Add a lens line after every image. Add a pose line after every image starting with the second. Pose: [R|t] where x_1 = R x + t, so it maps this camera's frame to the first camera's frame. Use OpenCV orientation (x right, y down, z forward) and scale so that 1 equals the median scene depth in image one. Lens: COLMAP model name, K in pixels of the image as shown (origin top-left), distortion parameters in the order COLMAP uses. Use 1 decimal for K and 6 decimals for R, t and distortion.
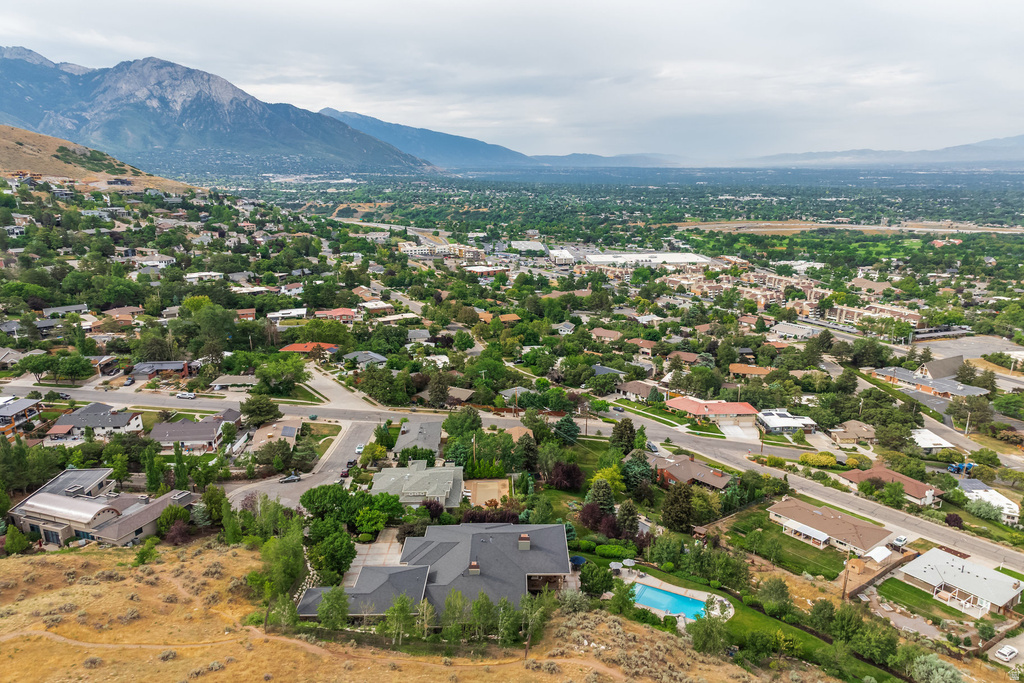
lens RADIAL K [[692.1, 0, 515.0], [0, 692.1, 382.5], [0, 0, 1]] dist [0.028393, 0.001584]
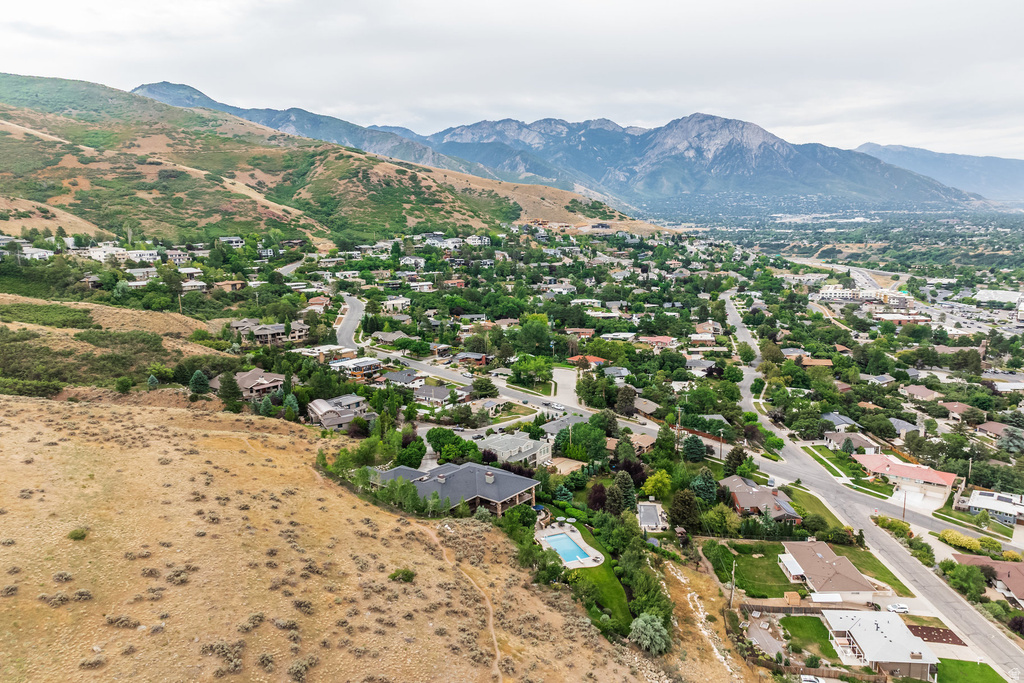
lens RADIAL K [[702.8, 0, 514.3], [0, 702.8, 385.4], [0, 0, 1]] dist [0.031407, 0.000016]
pose [[0.760194, 0.142532, -0.633869, 0.067154], [-0.175399, 0.984436, 0.011006, 0.000805], [0.625572, 0.102813, 0.773362, -0.009996]]
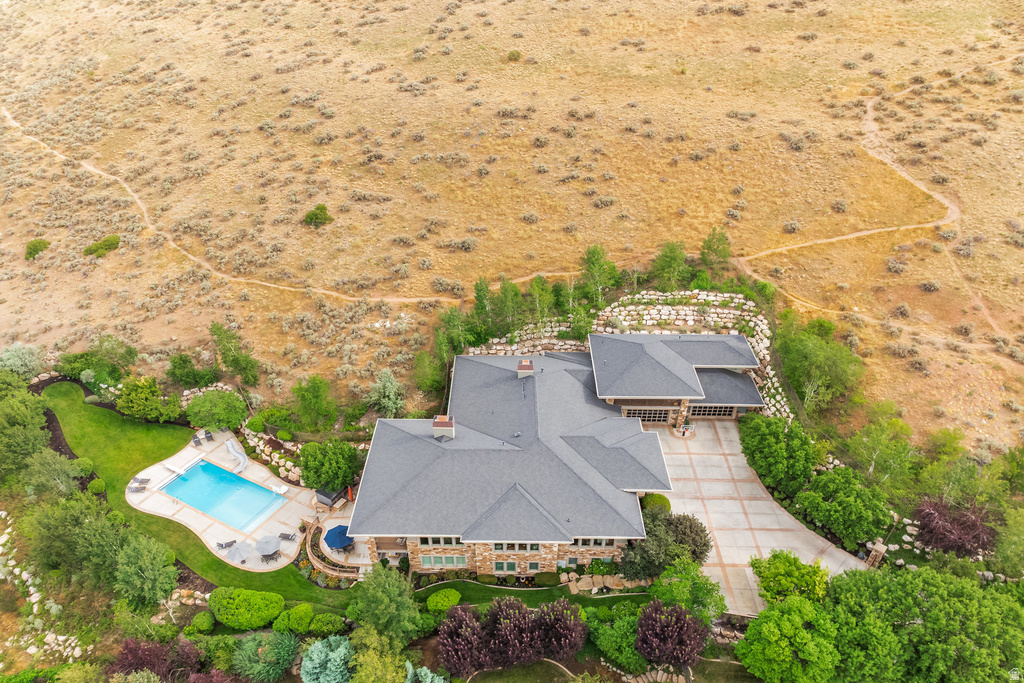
lens RADIAL K [[729.1, 0, 477.1], [0, 729.1, 358.0], [0, 0, 1]] dist [0.031109, 0.000432]
pose [[-0.999456, -0.003192, 0.032820, -0.002333], [0.023576, 0.626698, 0.778906, -0.018729], [-0.023054, 0.779256, -0.626282, 0.092017]]
